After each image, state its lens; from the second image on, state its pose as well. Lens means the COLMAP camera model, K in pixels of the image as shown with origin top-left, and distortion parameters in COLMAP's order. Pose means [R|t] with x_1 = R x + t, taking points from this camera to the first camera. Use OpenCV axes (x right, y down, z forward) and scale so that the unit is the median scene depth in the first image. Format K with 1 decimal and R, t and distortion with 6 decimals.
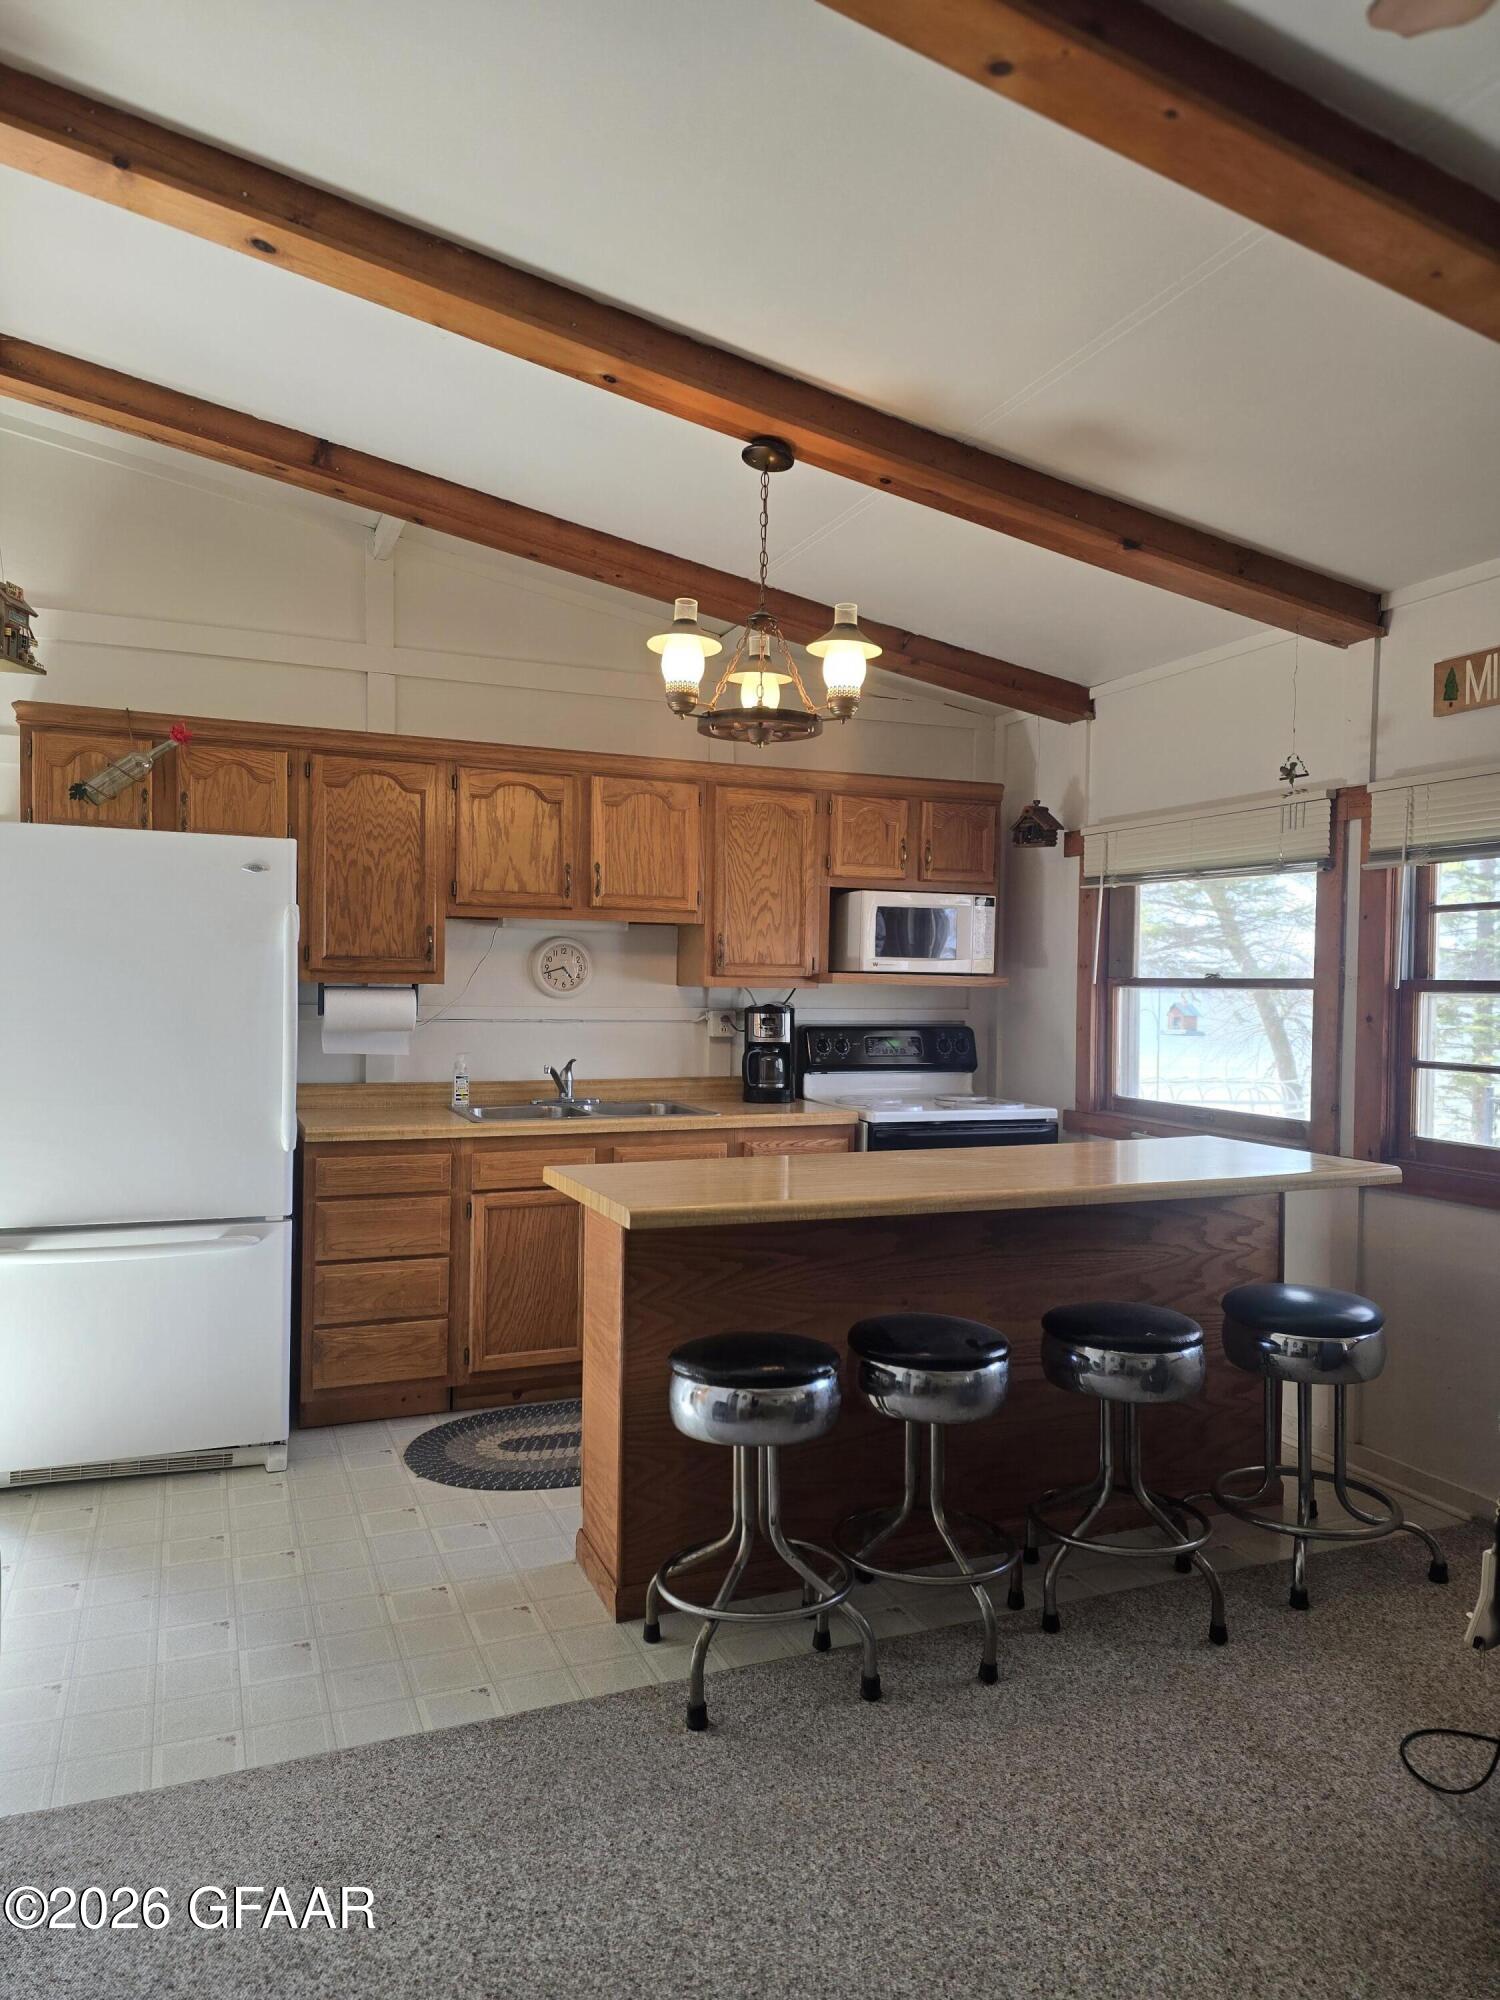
lens RADIAL K [[1346.4, 0, 739.3], [0, 1346.4, 1006.9], [0, 0, 1]] dist [0.090456, -0.064042]
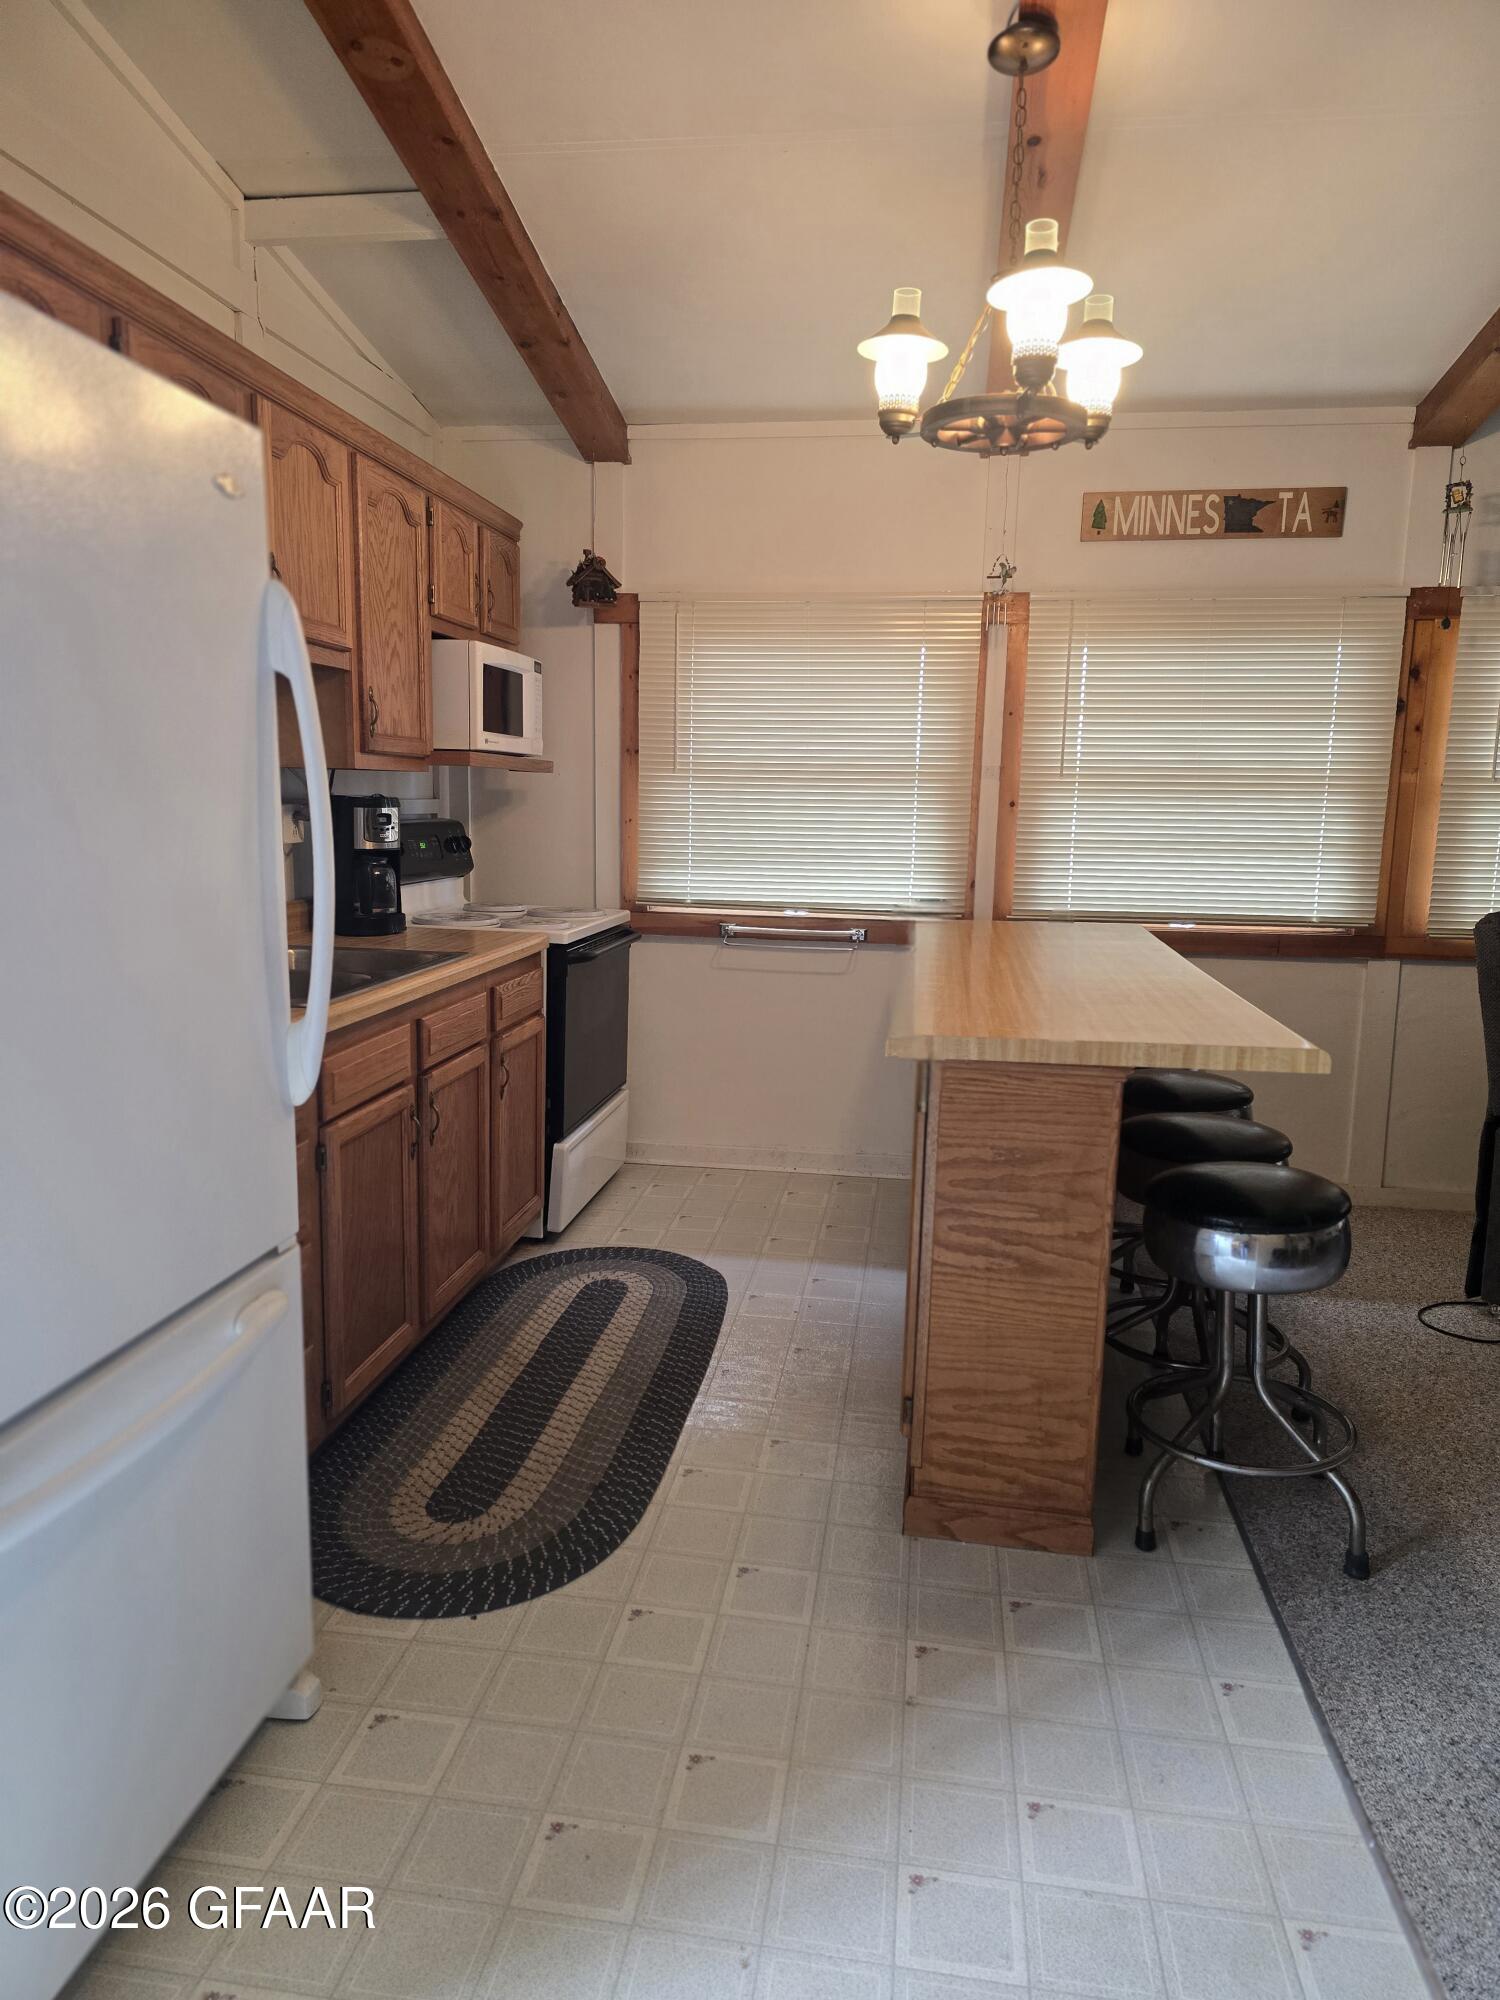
lens RADIAL K [[1346.4, 0, 739.3], [0, 1346.4, 1006.9], [0, 0, 1]] dist [0.090456, -0.064042]
pose [[0.500100, -0.143152, 0.854054, -0.676941], [0.003782, 0.986593, 0.163153, -0.009646], [-0.865960, -0.078363, 0.493936, 0.635444]]
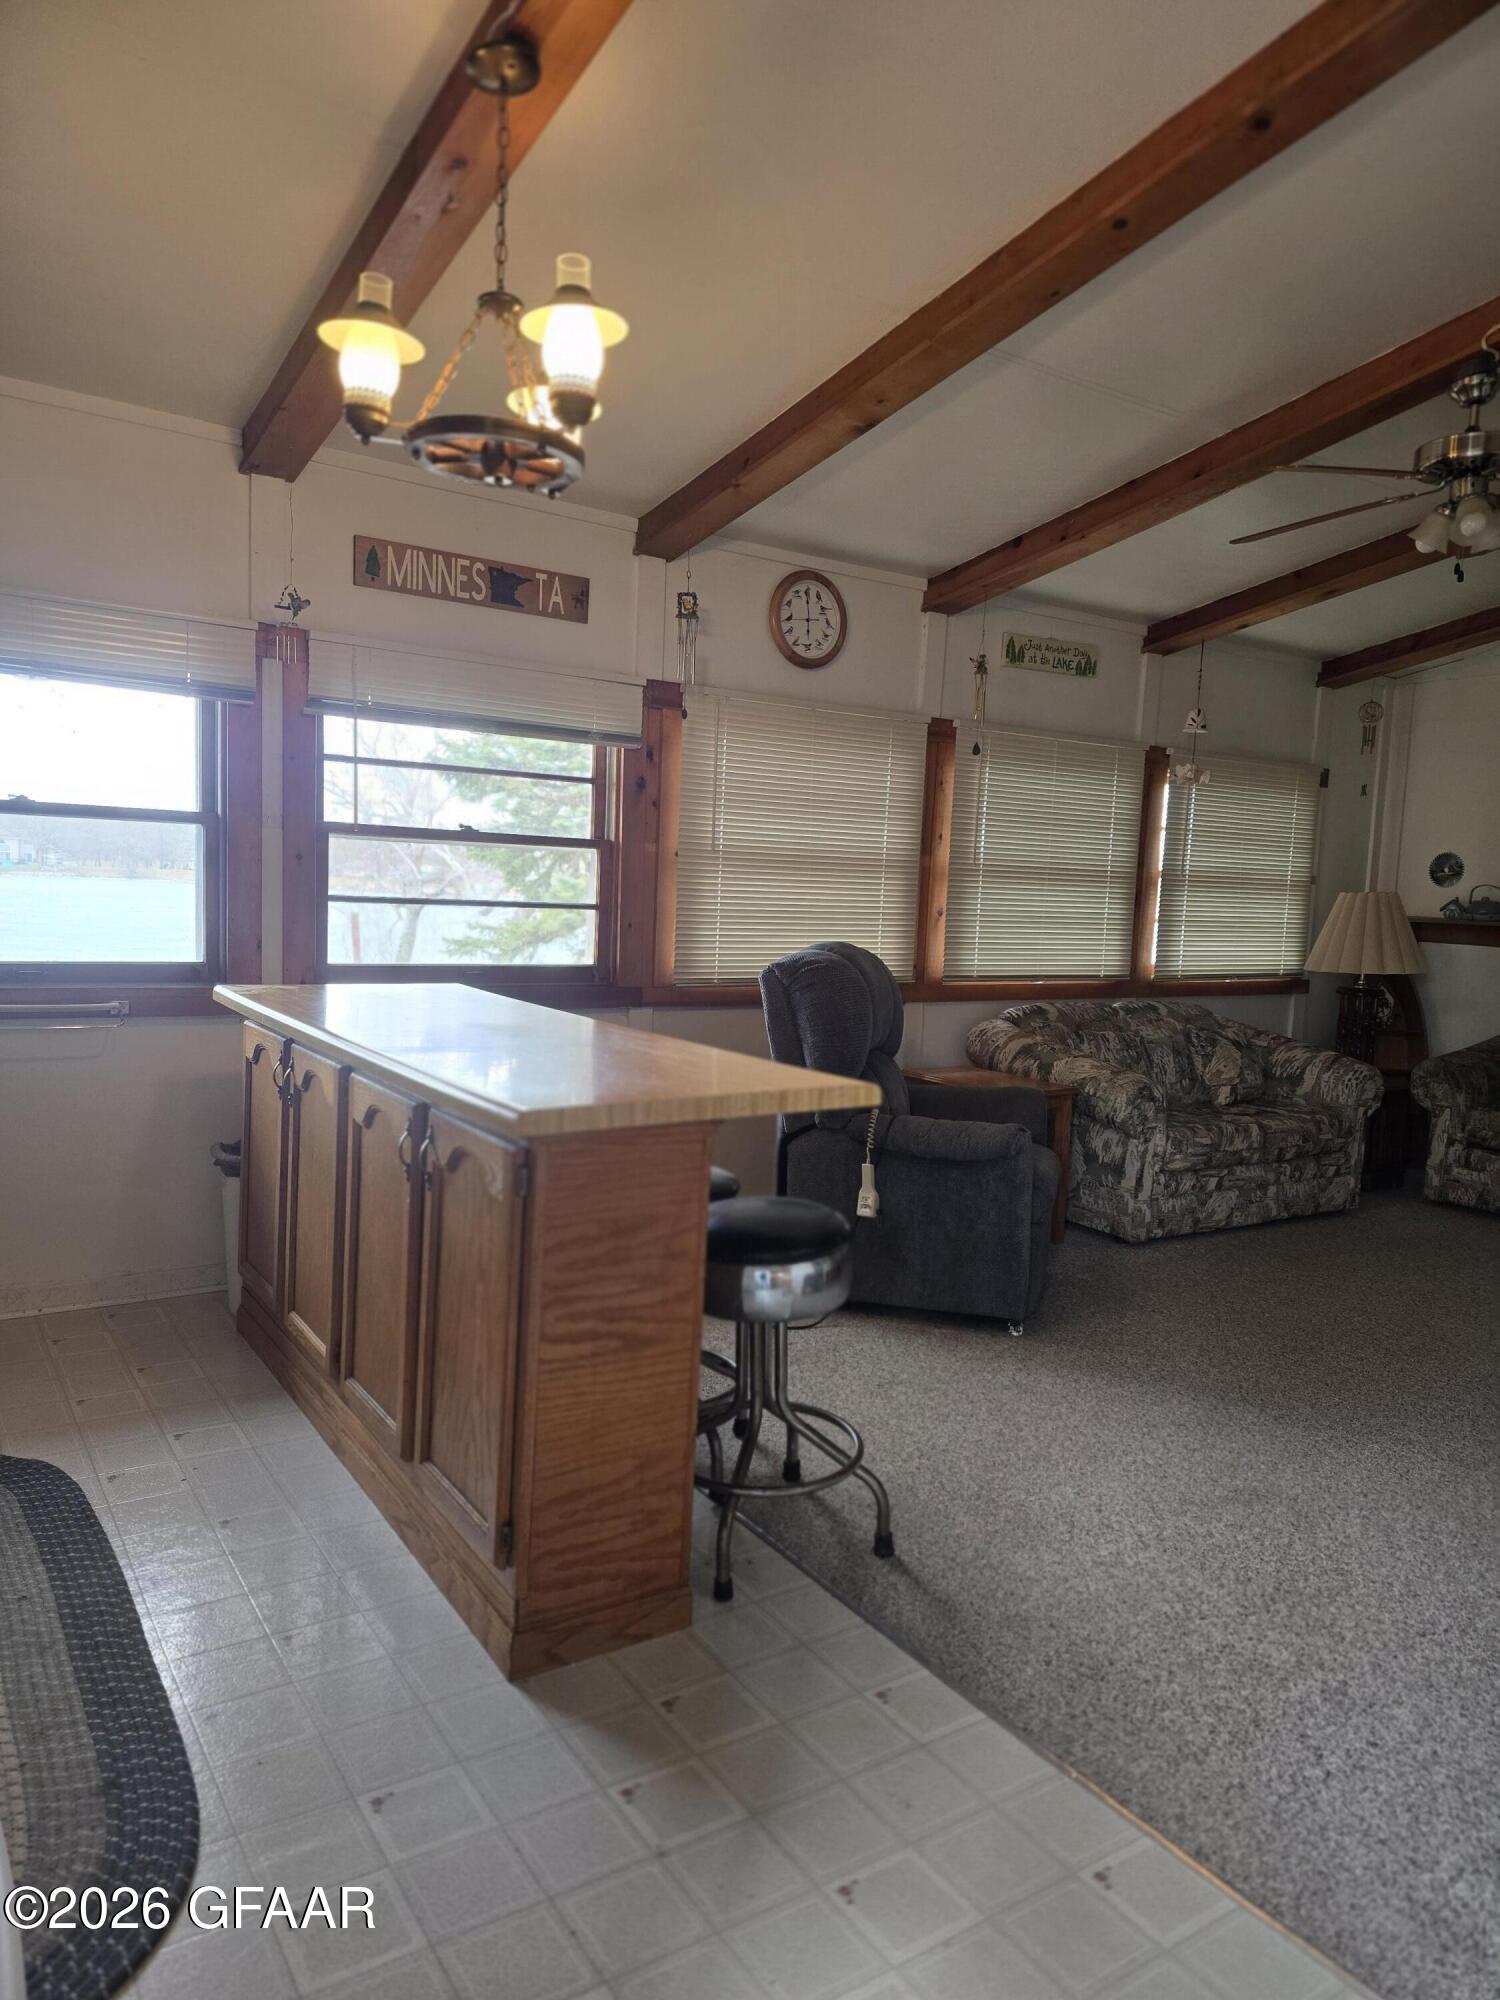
lens RADIAL K [[1345.3, 0, 758.7], [0, 1345.3, 1014.2], [0, 0, 1]] dist [0.083116, -0.070451]
pose [[-0.212707, -0.117462, 0.970030, -0.661611], [-0.026872, 0.993076, 0.114360, 0.000051], [-0.976746, -0.001742, -0.214391, 0.900813]]
